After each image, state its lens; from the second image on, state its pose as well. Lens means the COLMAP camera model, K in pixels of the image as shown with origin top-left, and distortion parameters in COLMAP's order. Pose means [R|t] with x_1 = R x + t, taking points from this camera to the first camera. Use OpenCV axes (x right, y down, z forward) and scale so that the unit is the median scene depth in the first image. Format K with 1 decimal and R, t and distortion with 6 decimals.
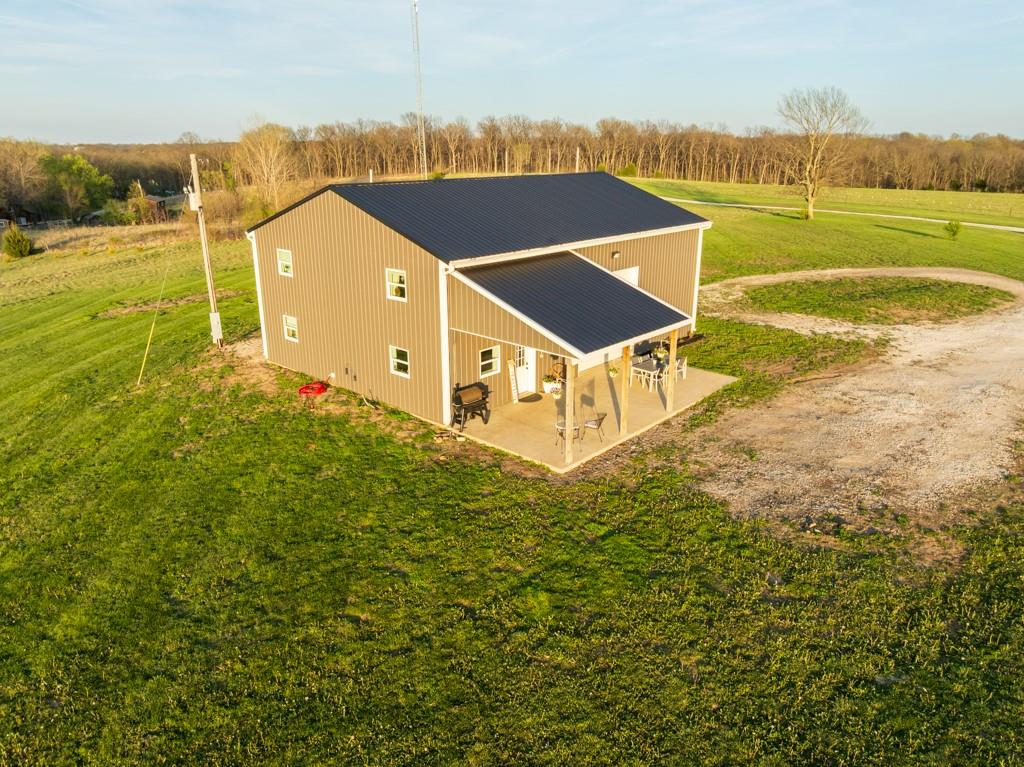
lens RADIAL K [[724.7, 0, 512.3], [0, 724.7, 367.9], [0, 0, 1]] dist [-0.044878, -0.000835]
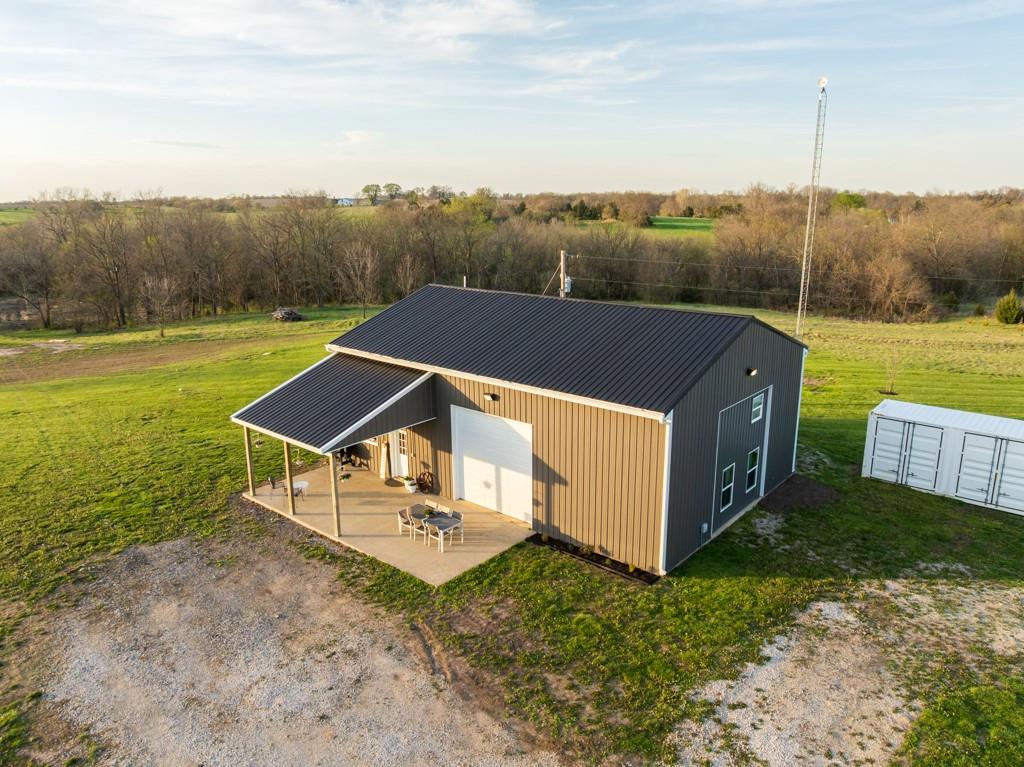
lens RADIAL K [[718.4, 0, 512.0], [0, 718.4, 383.5], [0, 0, 1]] dist [-0.023563, 0.002505]
pose [[0.035584, 0.247781, -0.968162, 0.863320], [-0.294090, 0.928475, 0.226815, -0.330671], [0.955115, 0.276656, 0.105909, 0.800710]]
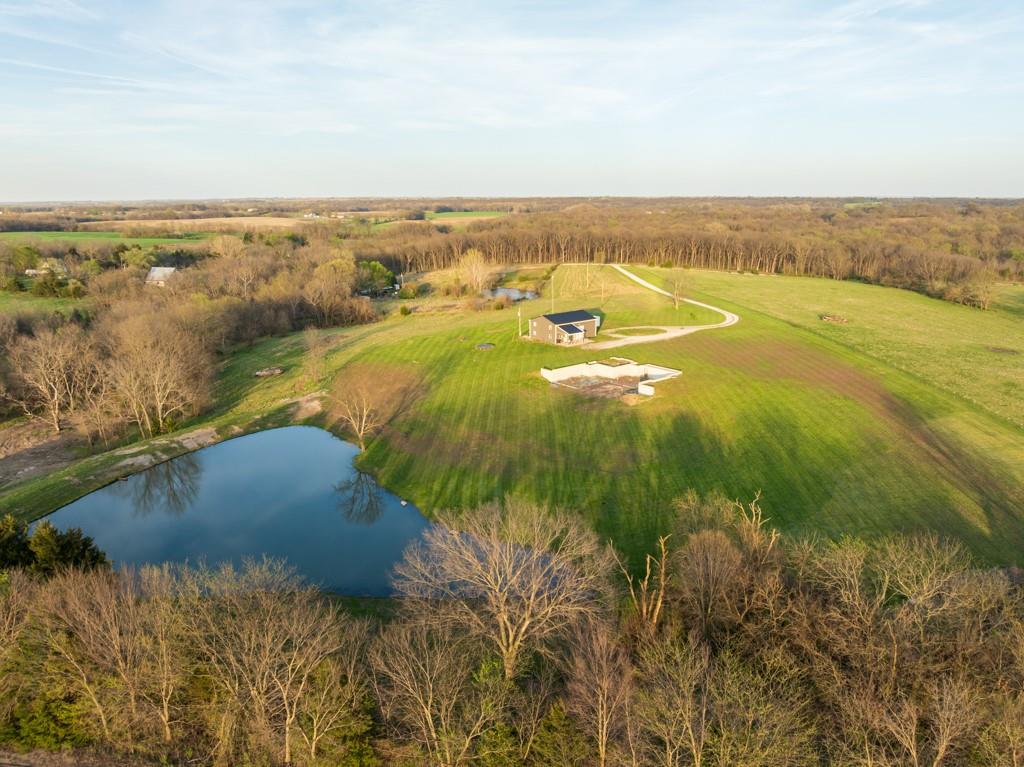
lens RADIAL K [[718.4, 0, 512.0], [0, 718.4, 383.5], [0, 0, 1]] dist [-0.023563, 0.002505]
pose [[0.988461, 0.033730, -0.147672, 0.488068], [-0.040206, 0.998346, -0.041087, 0.671525], [0.146042, 0.046550, 0.988183, -5.455349]]
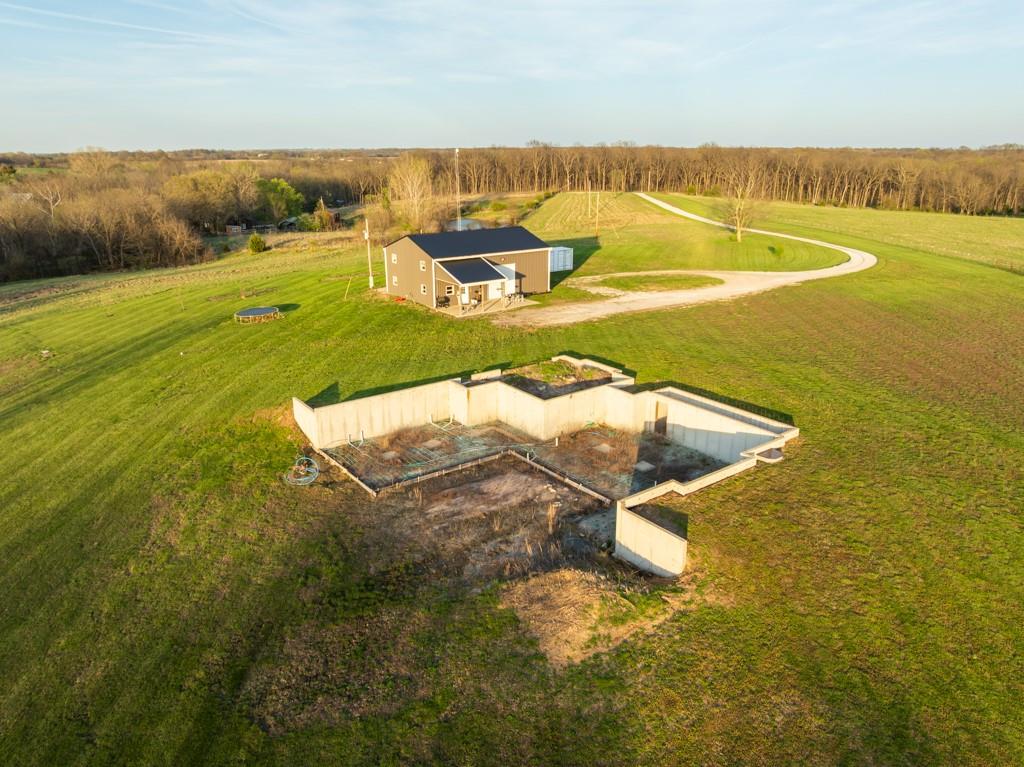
lens RADIAL K [[718.4, 0, 512.0], [0, 718.4, 383.5], [0, 0, 1]] dist [-0.023563, 0.002505]
pose [[0.979628, 0.061358, -0.191217, 0.659604], [-0.058594, 0.998080, 0.020083, 0.244331], [0.192082, -0.008469, 0.981342, -1.582286]]
